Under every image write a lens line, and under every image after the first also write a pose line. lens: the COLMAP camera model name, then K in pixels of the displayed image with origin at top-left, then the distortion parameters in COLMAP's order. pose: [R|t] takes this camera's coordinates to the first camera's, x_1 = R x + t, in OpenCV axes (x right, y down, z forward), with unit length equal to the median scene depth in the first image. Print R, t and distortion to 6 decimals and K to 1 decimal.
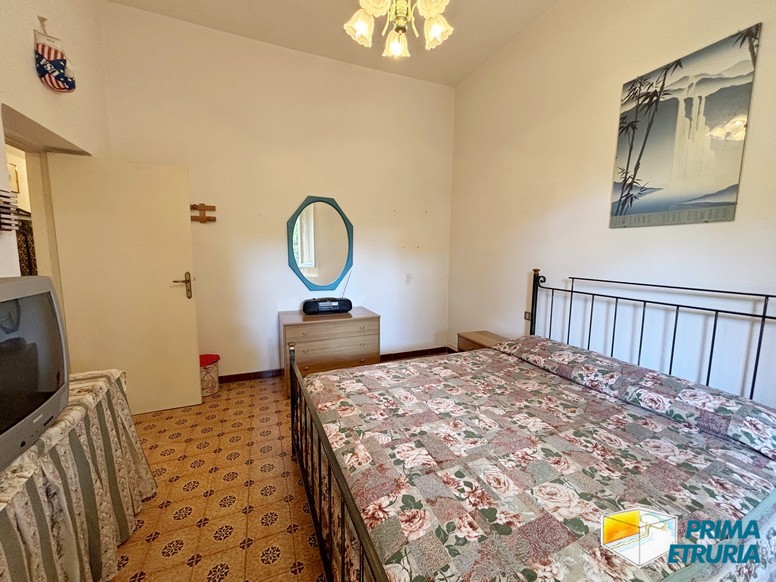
lens RADIAL K [[313.0, 0, 387.5], [0, 313.0, 288.8], [0, 0, 1]] dist [-0.000590, -0.000825]
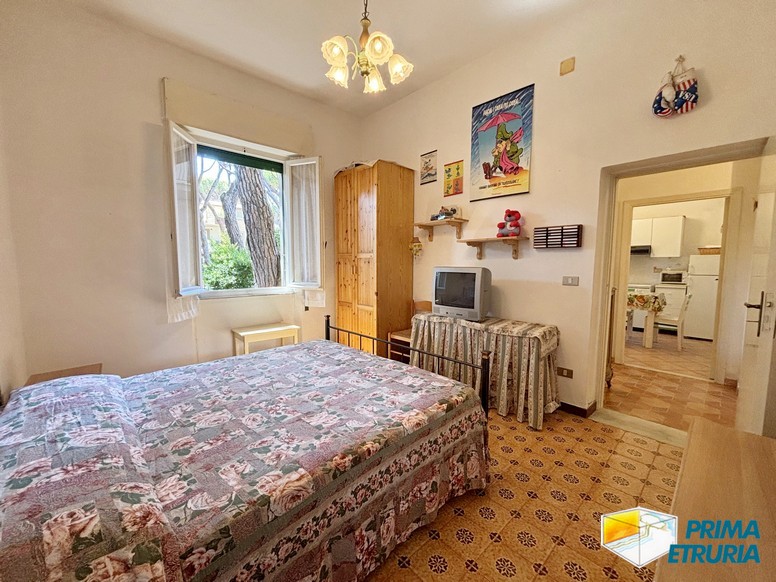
lens RADIAL K [[313.0, 0, 385.7], [0, 313.0, 288.8], [0, 0, 1]] dist [-0.000590, -0.000825]
pose [[-0.939879, 0.017736, -0.341048, 0.332614], [-0.053338, 0.978772, 0.197892, -0.204258], [0.337318, 0.204185, -0.918981, 1.938881]]
